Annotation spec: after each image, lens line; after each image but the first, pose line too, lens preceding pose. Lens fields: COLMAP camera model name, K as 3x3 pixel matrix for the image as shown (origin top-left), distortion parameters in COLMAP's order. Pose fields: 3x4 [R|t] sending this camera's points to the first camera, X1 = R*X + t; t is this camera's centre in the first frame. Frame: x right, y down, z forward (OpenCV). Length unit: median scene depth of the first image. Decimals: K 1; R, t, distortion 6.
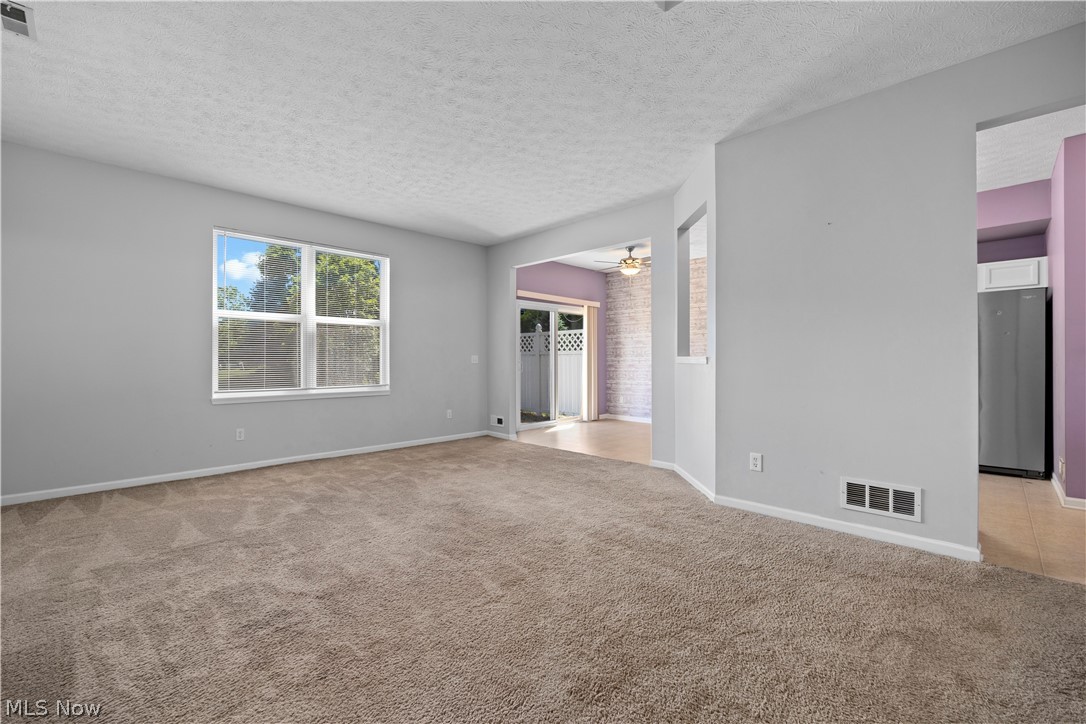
lens RADIAL K [[456.8, 0, 545.1], [0, 456.8, 361.1], [0, 0, 1]] dist [-0.016427, -0.000071]
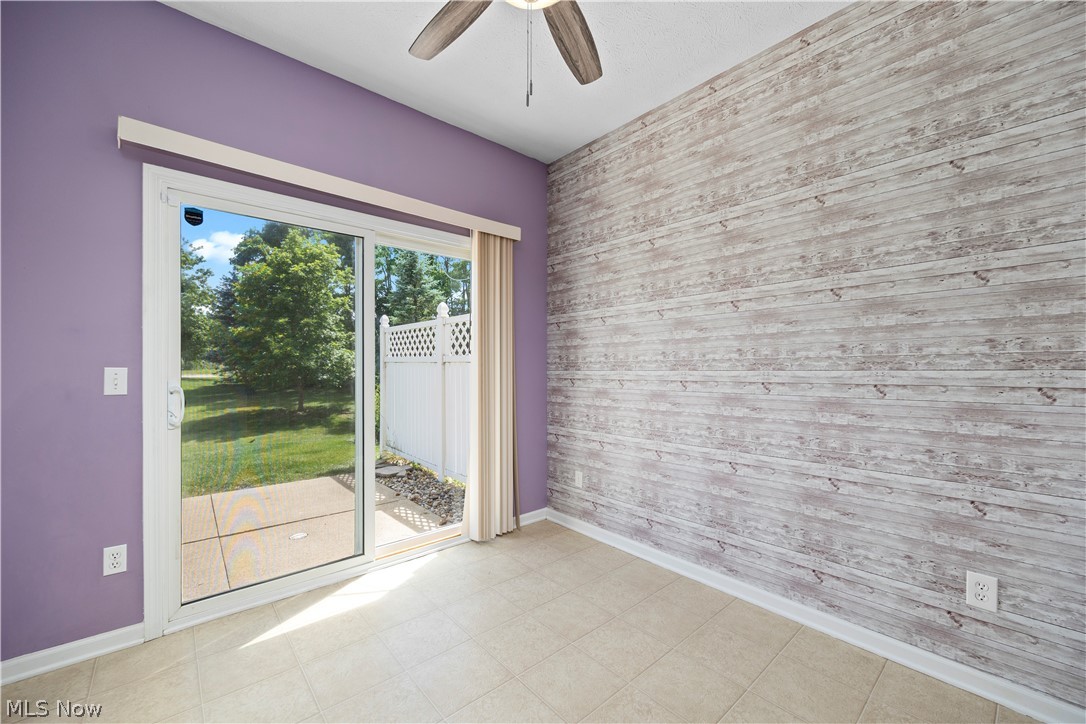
lens RADIAL K [[427.2, 0, 545.9], [0, 427.2, 367.4], [0, 0, 1]] dist [0.004346, -0.000972]
pose [[0.996837, 0.002978, -0.079411, 0.170777], [-0.002828, 0.999994, 0.002004, -0.011510], [0.079417, -0.001773, 0.996840, 0.642951]]
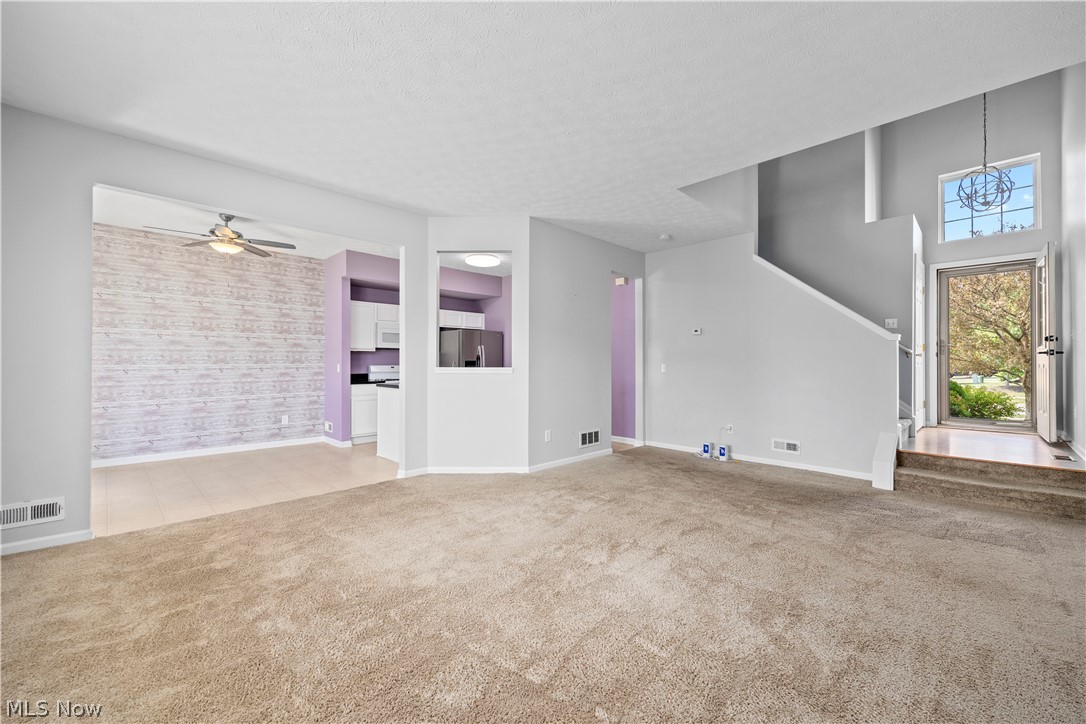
lens RADIAL K [[427.2, 0, 538.5], [0, 427.2, 361.7], [0, 0, 1]] dist [0.004346, -0.000972]
pose [[0.037539, 0.009711, 0.999248, -0.383074], [0.000689, 0.999952, -0.009743, -0.006155], [-0.999295, 0.001054, 0.037530, 0.377170]]
